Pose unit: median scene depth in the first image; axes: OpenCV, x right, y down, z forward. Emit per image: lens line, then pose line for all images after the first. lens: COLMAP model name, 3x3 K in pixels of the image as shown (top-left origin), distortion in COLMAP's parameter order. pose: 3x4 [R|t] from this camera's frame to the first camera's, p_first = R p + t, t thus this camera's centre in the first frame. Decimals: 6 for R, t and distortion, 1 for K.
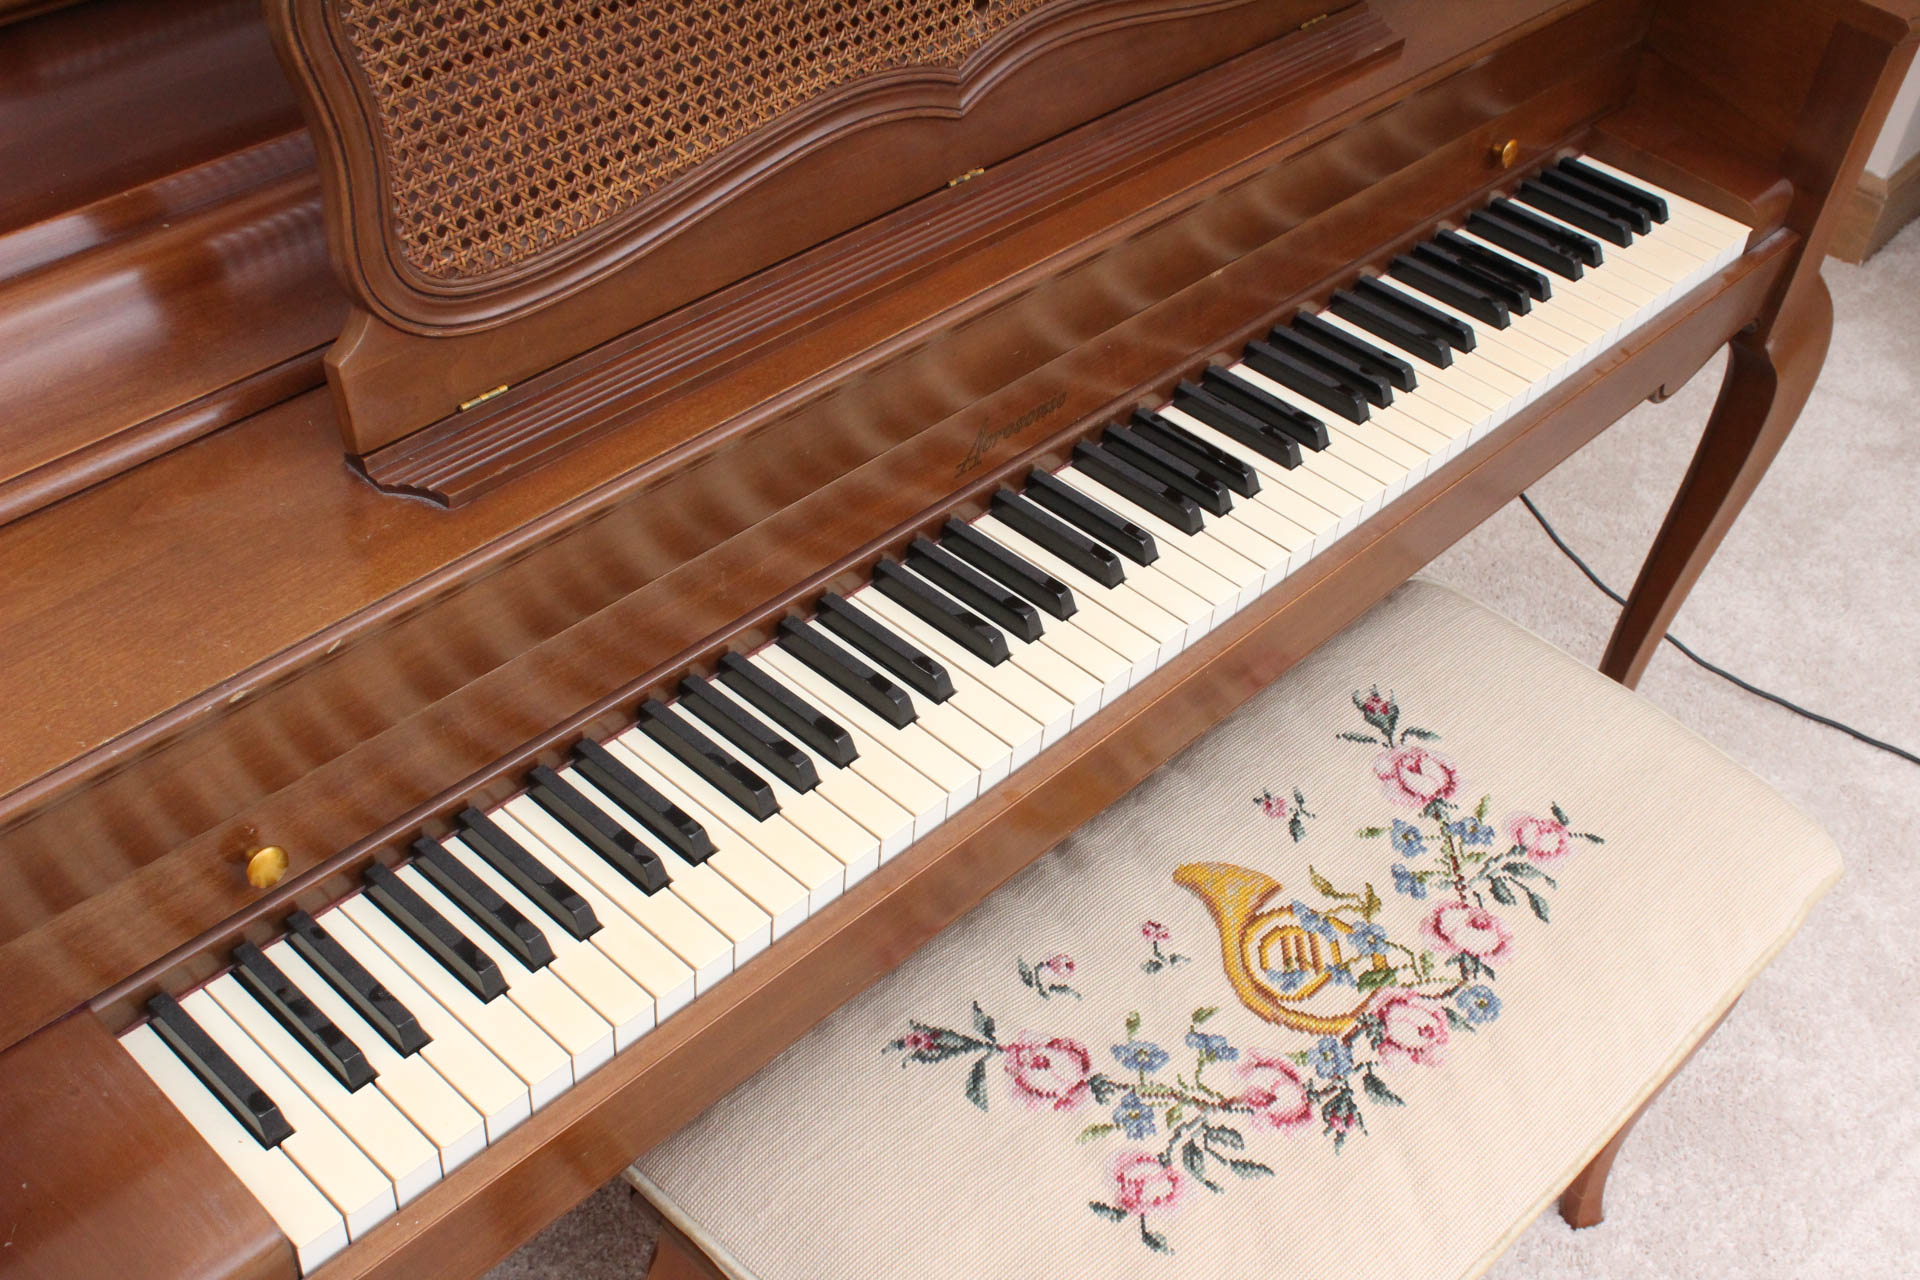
lens RADIAL K [[2172.9, 0, 953.4], [0, 2172.9, 646.8], [0, 0, 1]] dist [-0.073551, 0.000000]
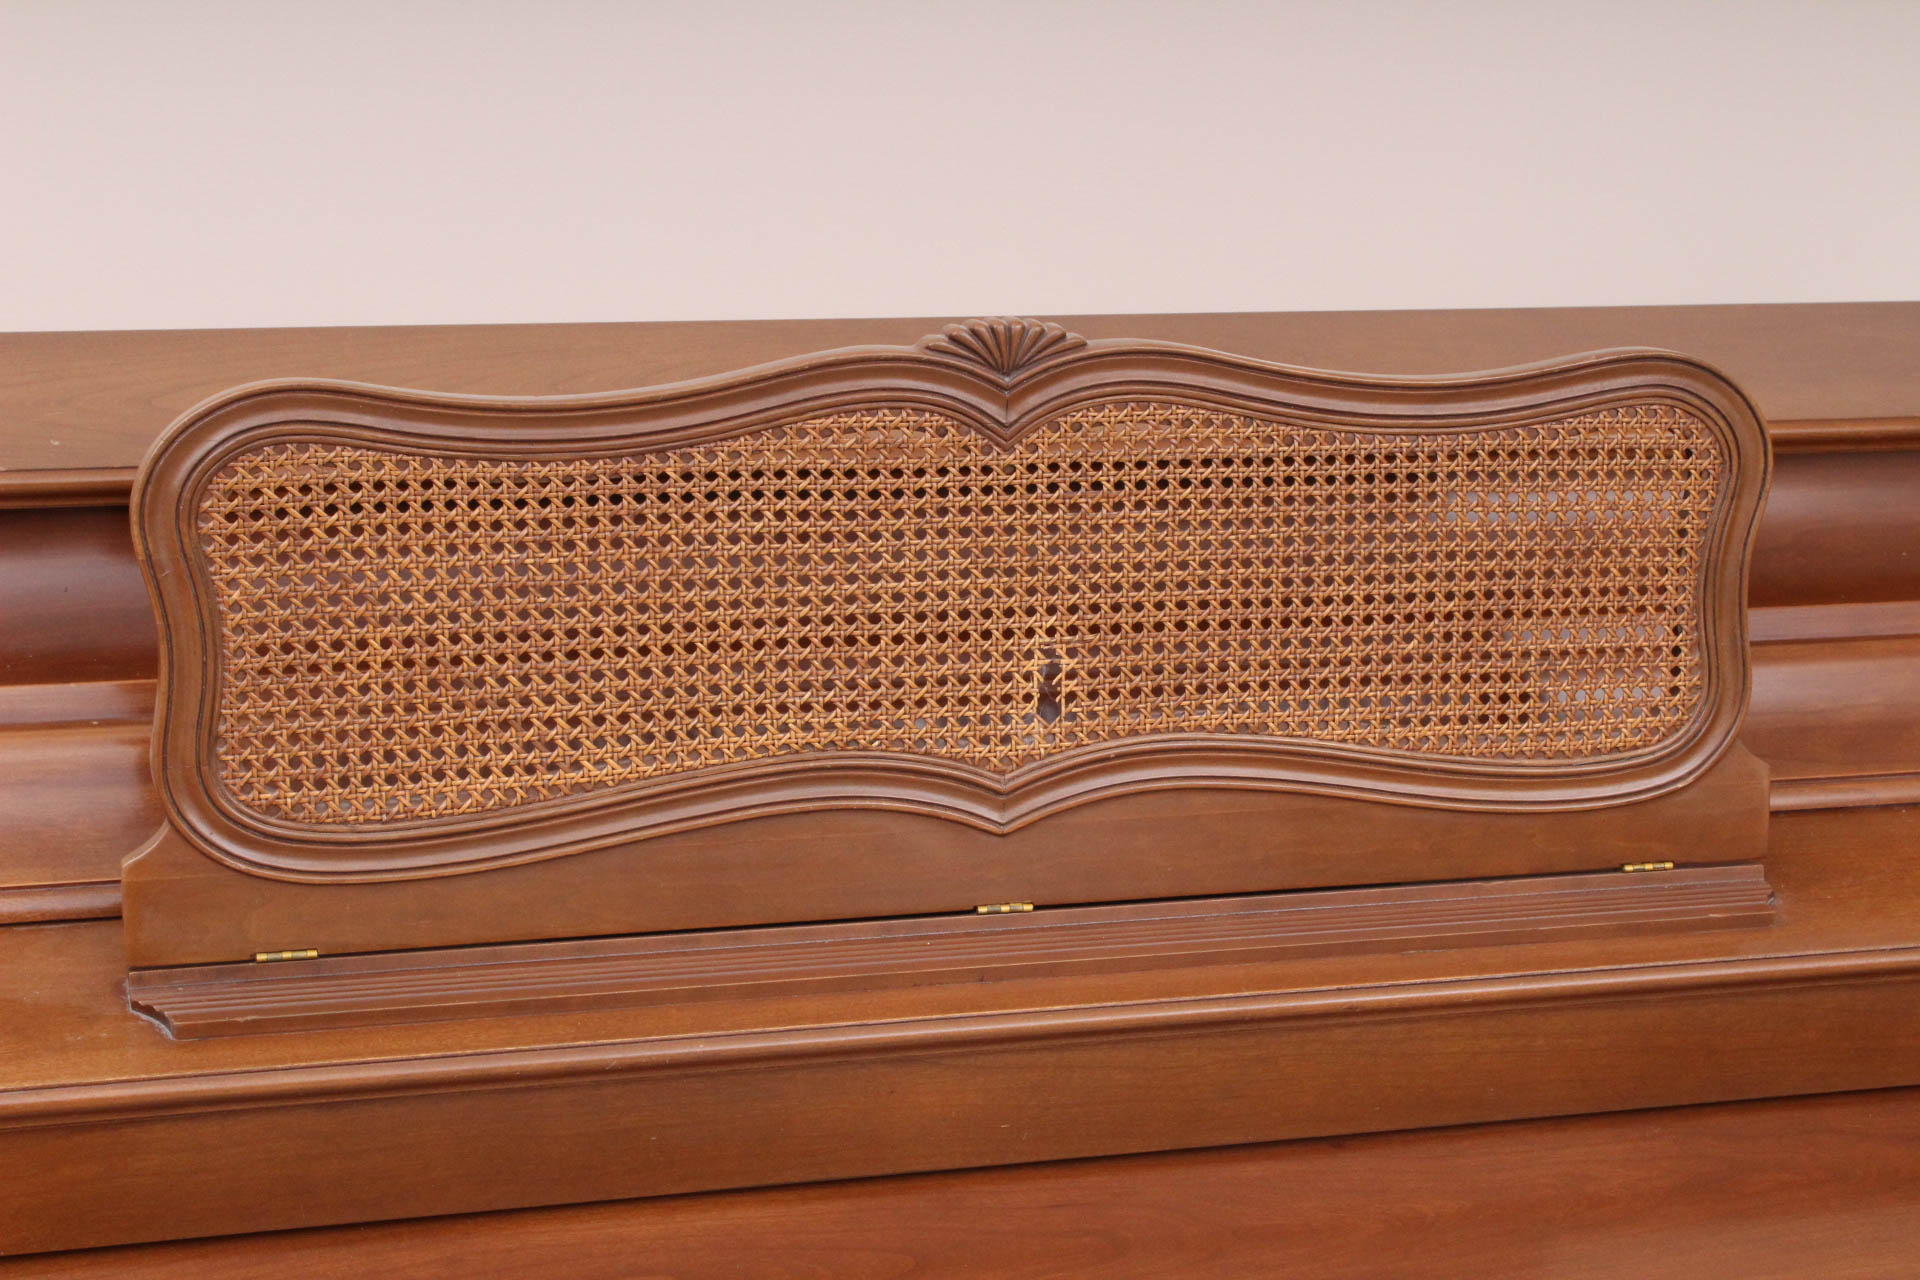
lens RADIAL K [[3303.4, 0, 951.2], [0, 3303.4, 632.8], [0, 0, 1]] dist [-0.015708, 0.000000]
pose [[0.860955, 0.149128, -0.486331, 0.609769], [-0.330289, 0.890998, -0.311498, 0.095609], [0.386866, 0.428816, 0.816365, -0.097773]]
